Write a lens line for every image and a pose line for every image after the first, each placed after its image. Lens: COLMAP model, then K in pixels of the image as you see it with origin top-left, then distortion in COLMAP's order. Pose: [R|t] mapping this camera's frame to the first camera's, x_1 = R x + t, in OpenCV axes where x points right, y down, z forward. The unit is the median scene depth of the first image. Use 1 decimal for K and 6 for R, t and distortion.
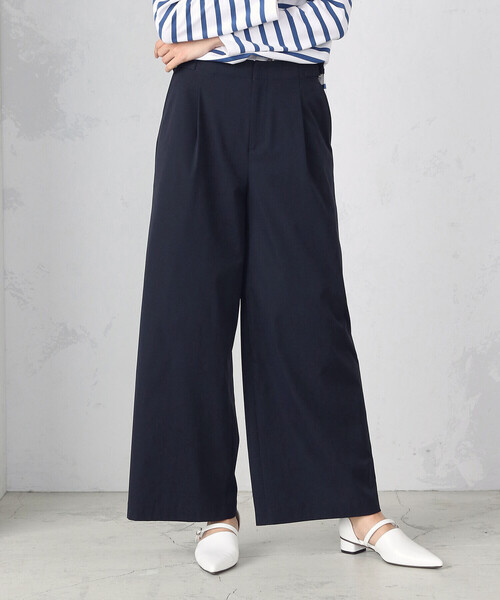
lens RADIAL K [[1845.0, 0, 253.5], [0, 1845.0, 302.3], [0, 0, 1]] dist [0.021596, 0.000000]
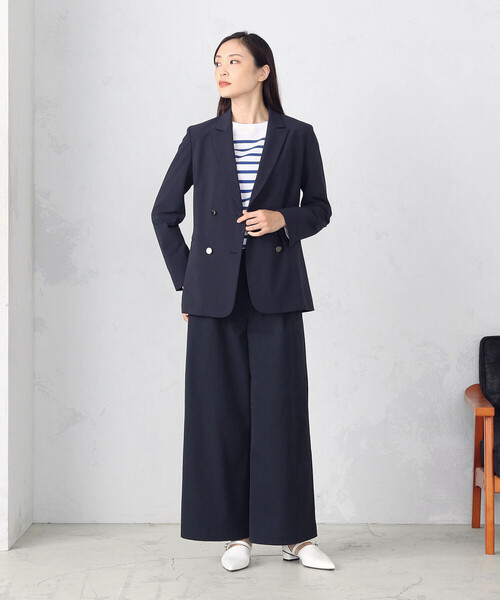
lens RADIAL K [[1827.9, 0, 248.1], [0, 1827.9, 302.5], [0, 0, 1]] dist [0.067838, 0.000000]
pose [[0.999930, 0.006938, 0.009556, 0.023172], [-0.006386, 0.998377, -0.056597, 0.008640], [-0.009934, 0.056532, 0.998351, -0.477848]]
